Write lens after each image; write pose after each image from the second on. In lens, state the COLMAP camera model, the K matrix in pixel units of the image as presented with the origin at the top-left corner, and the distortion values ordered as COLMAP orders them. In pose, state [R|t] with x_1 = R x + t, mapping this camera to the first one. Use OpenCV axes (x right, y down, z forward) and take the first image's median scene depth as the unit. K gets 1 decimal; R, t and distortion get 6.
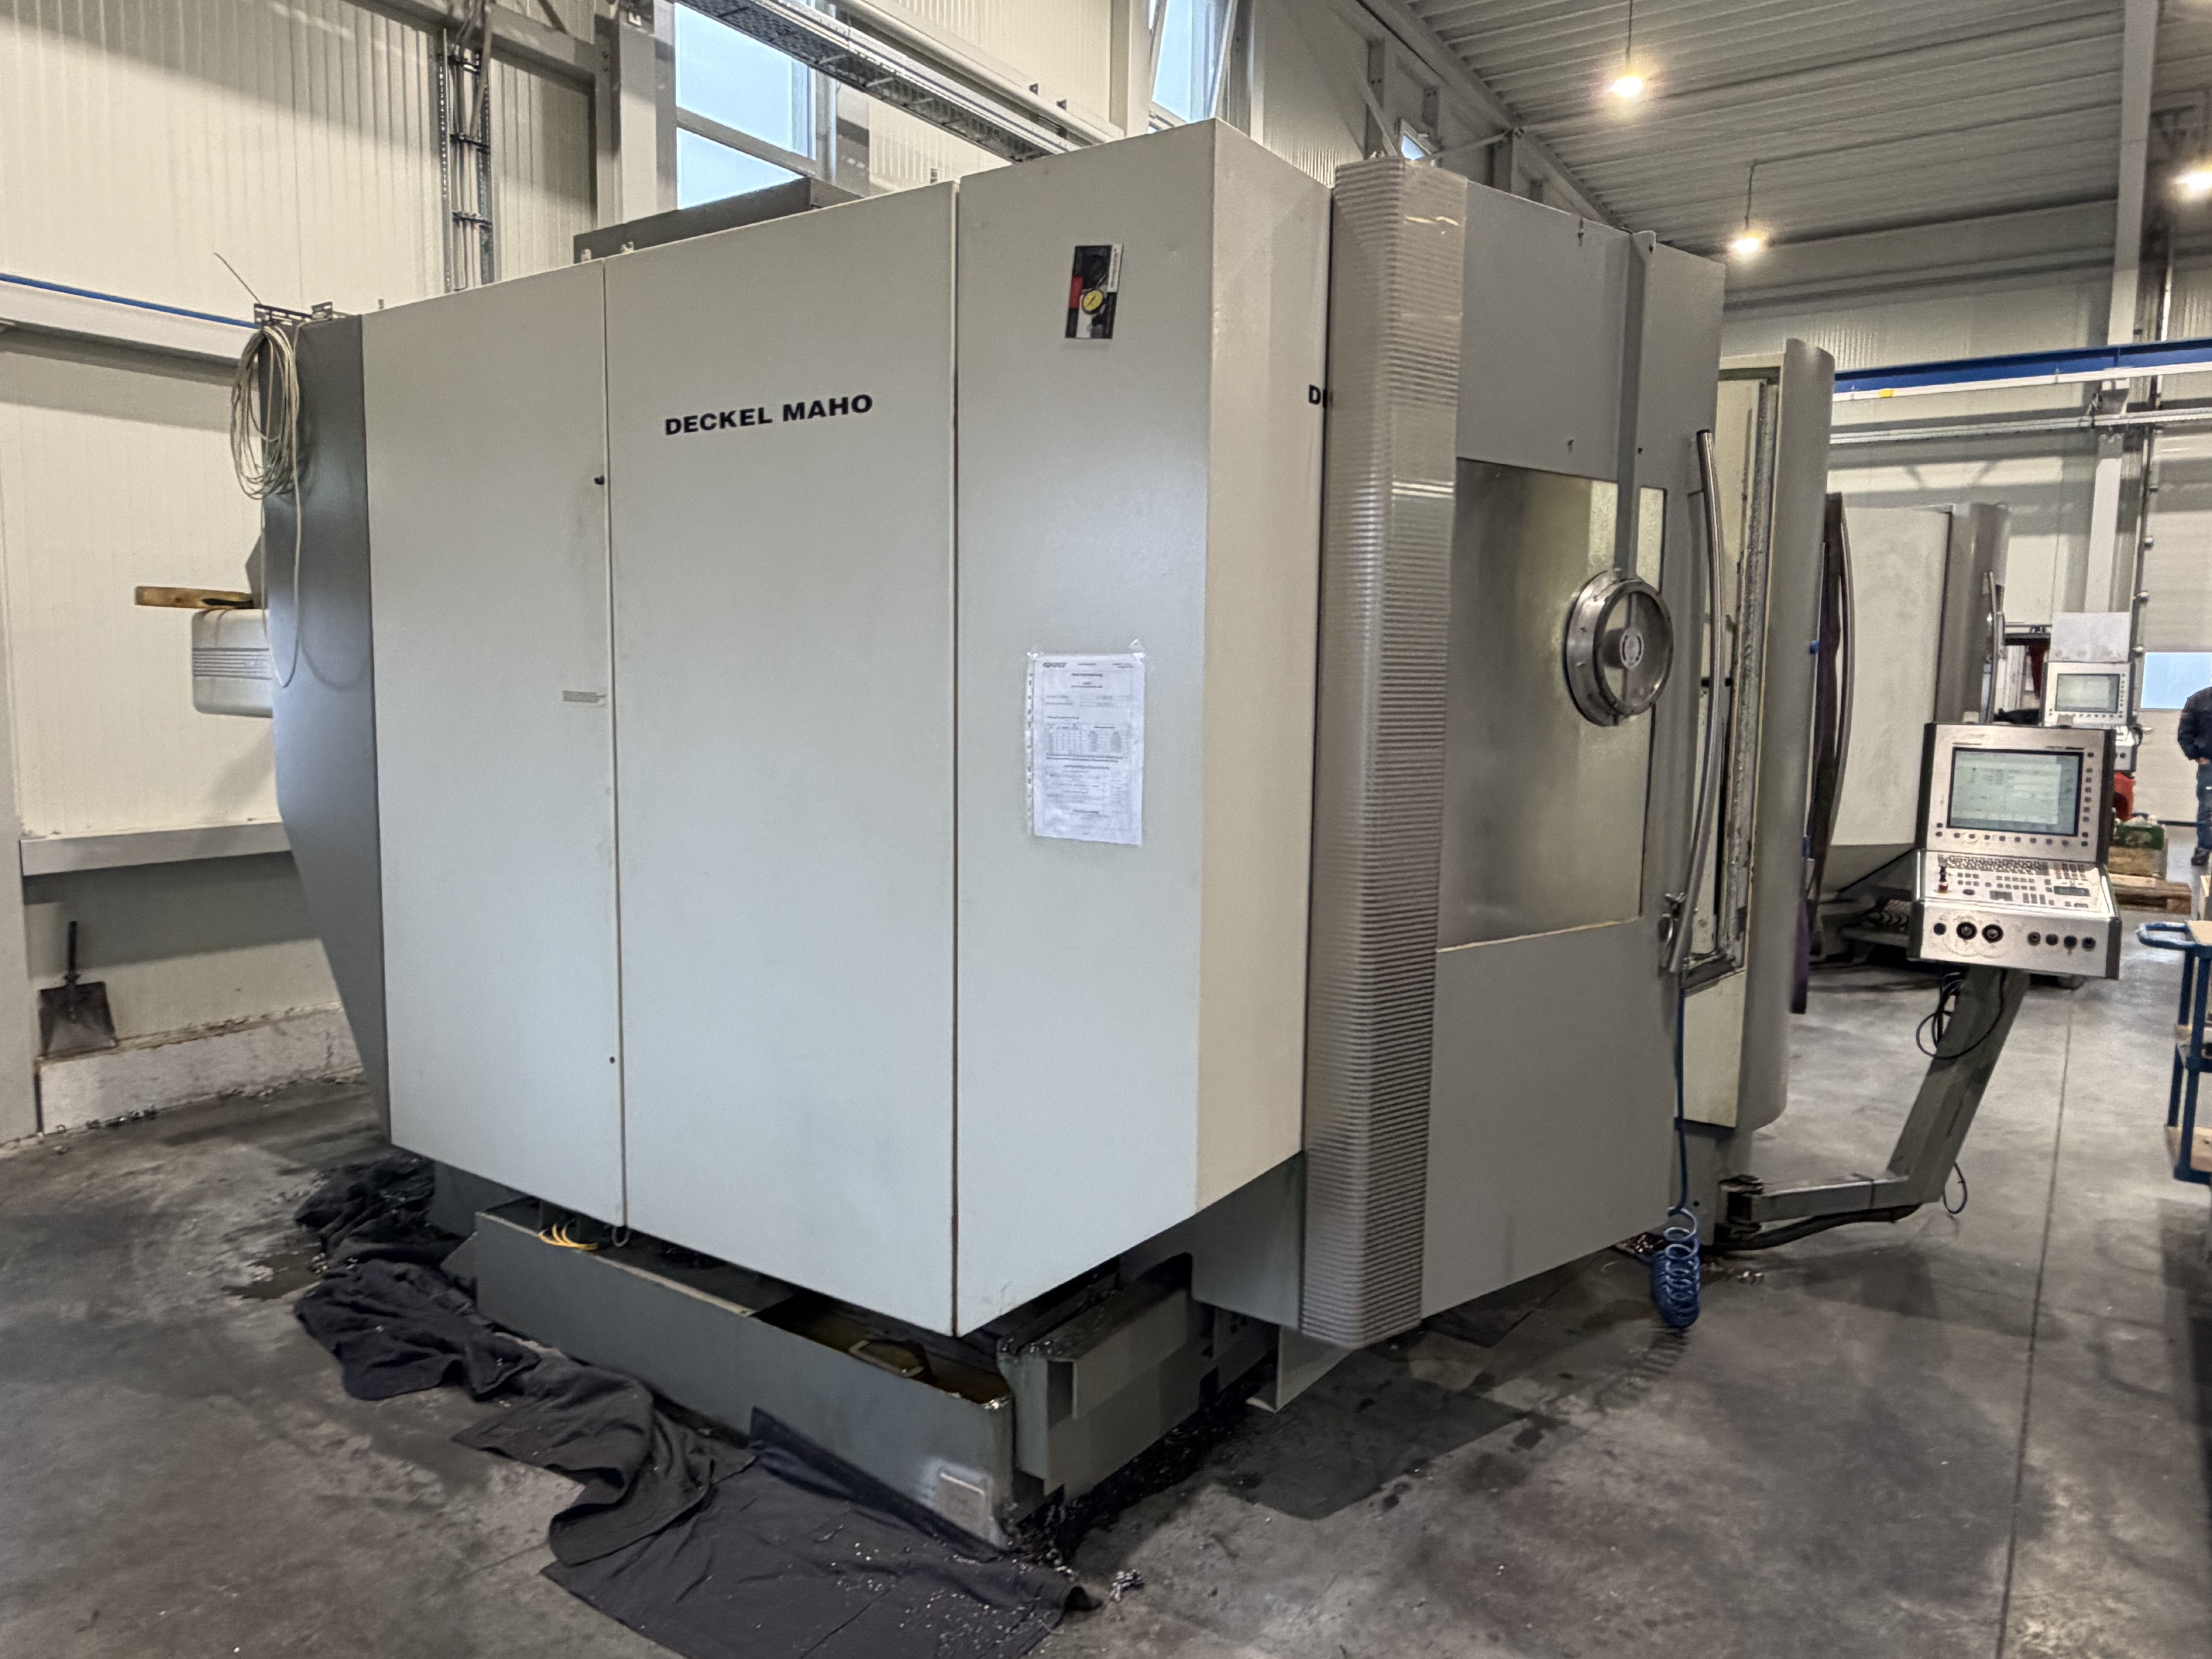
lens RADIAL K [[1484.0, 0, 1084.5], [0, 1484.0, 826.9], [0, 0, 1]] dist [0.003137, -0.003413]
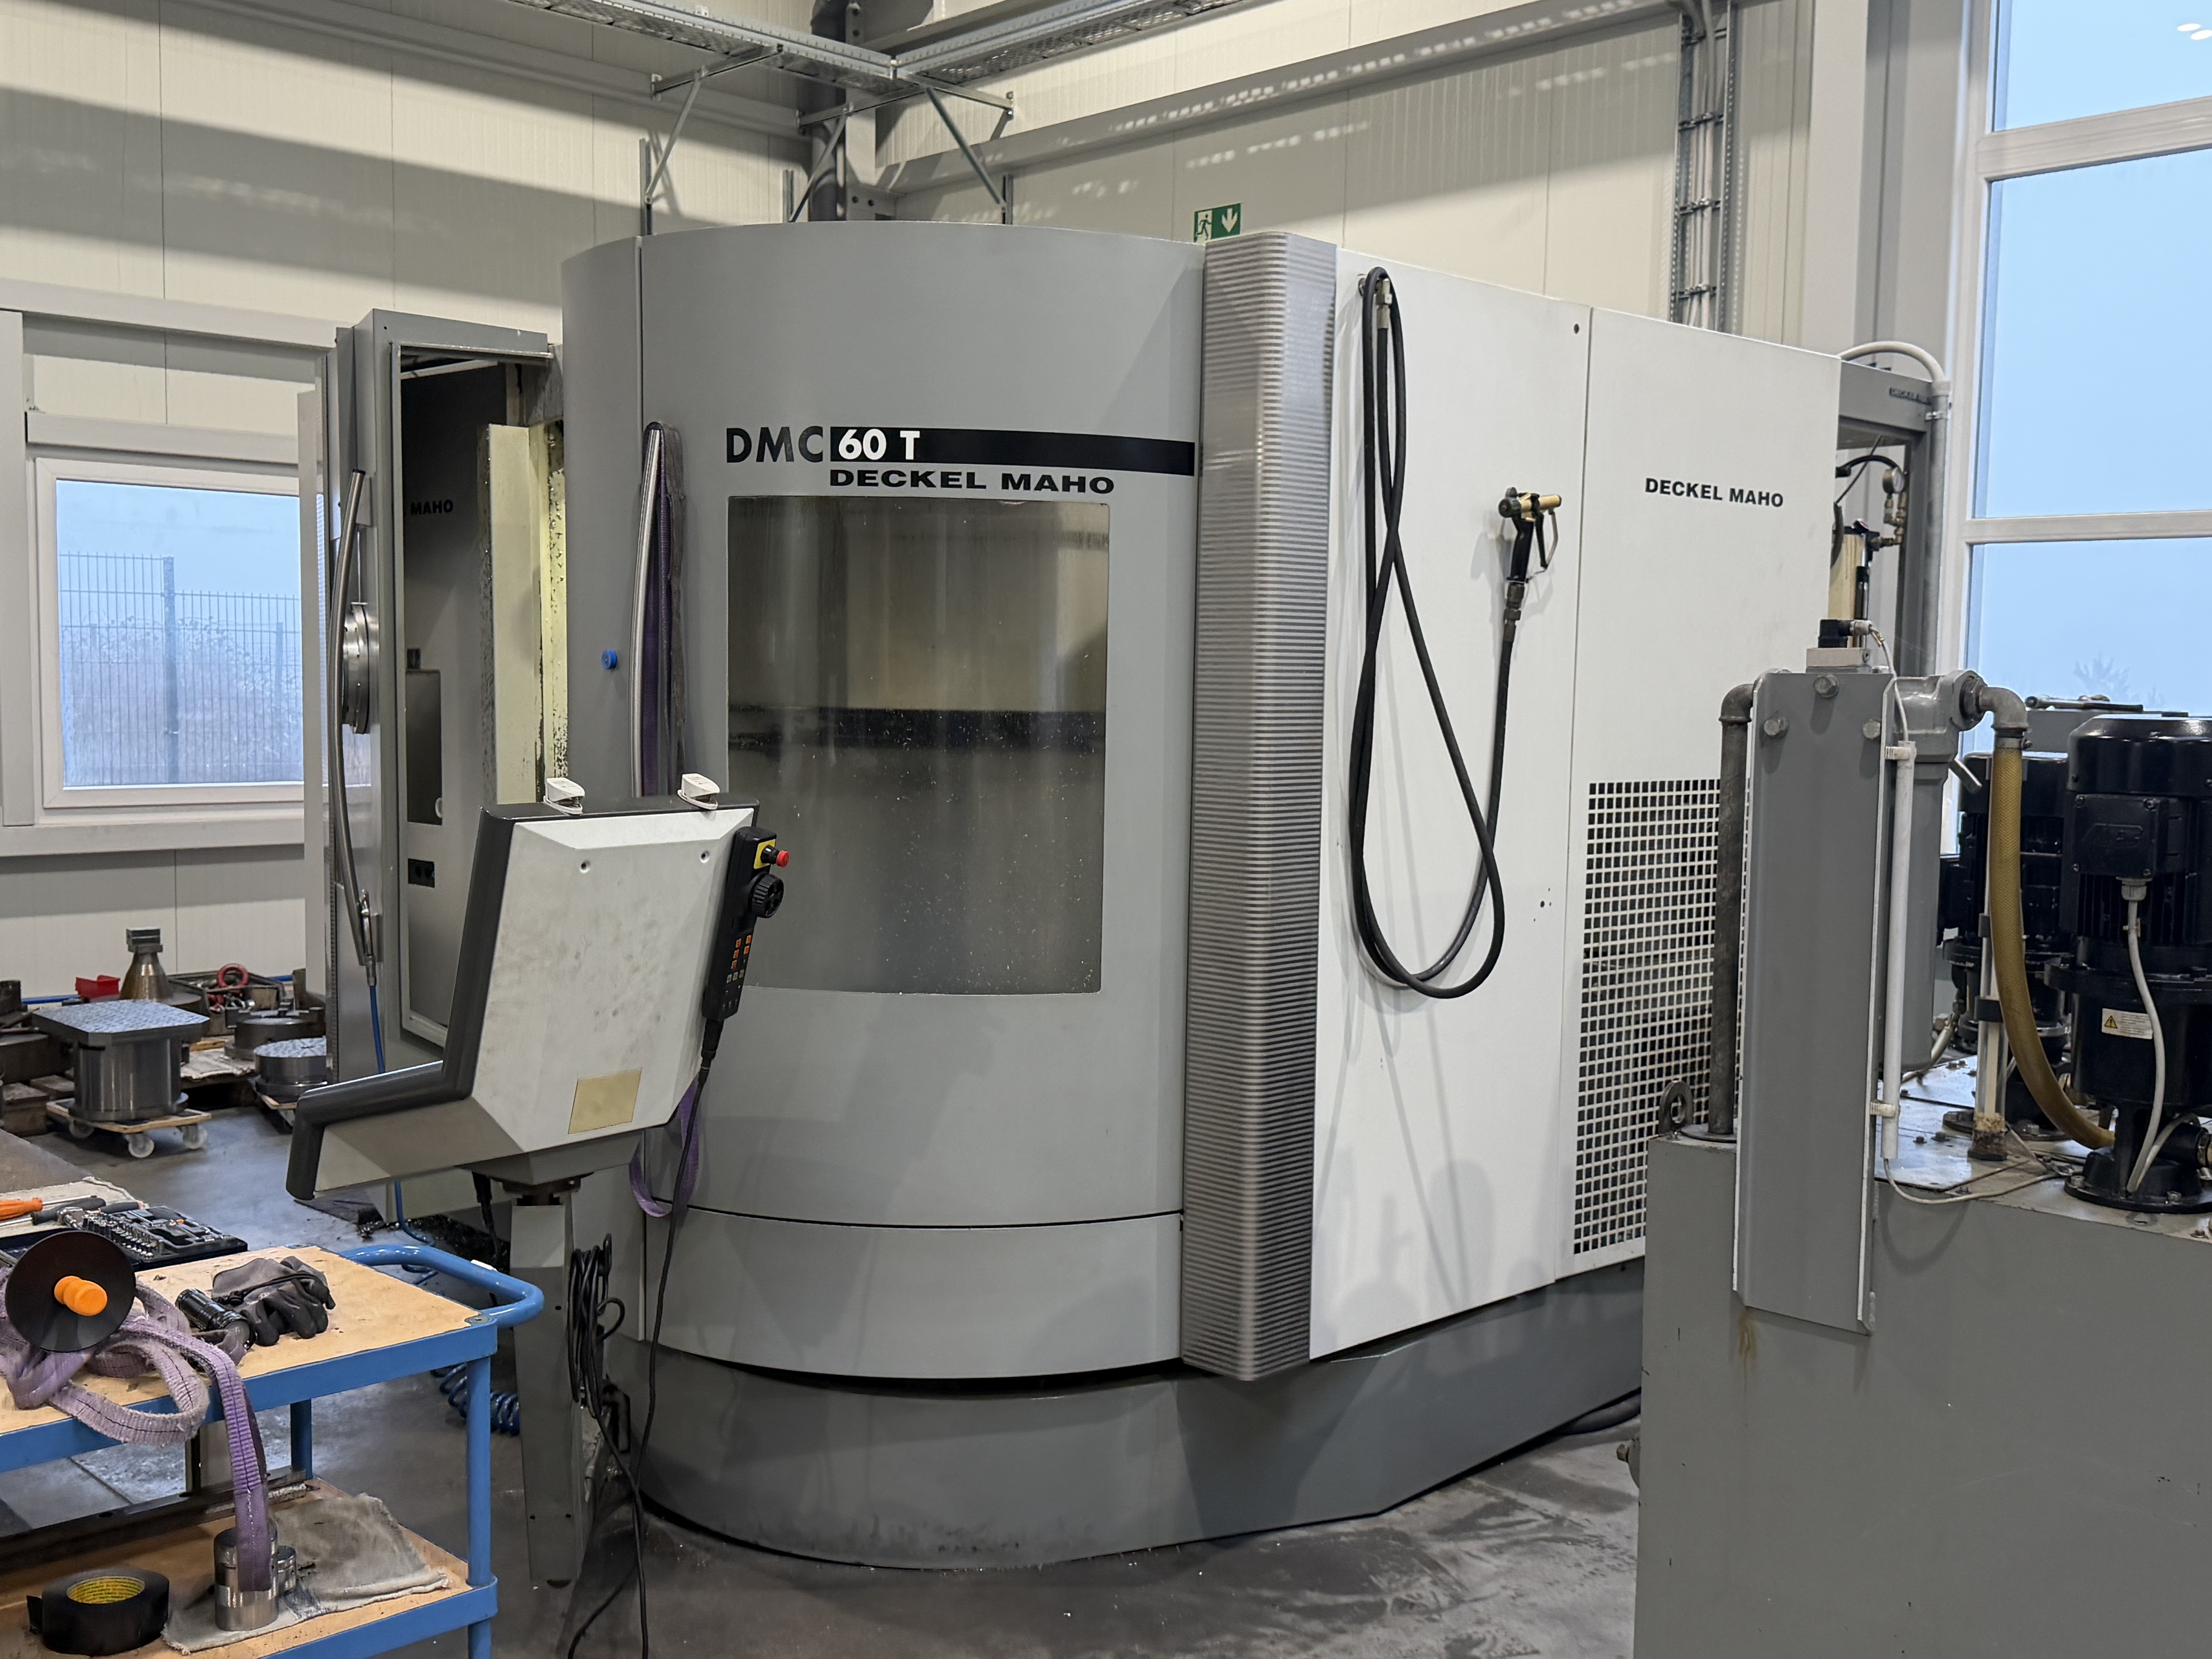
lens RADIAL K [[2186.0, 0, 1106.0], [0, 2186.0, 829.5], [0, 0, 1]] dist [0.078507, -0.001824]
pose [[-0.190012, 0.051638, -0.980423, 1.633181], [-0.120521, 0.989836, 0.075491, -0.165544], [0.974356, 0.132506, -0.181857, 1.594617]]
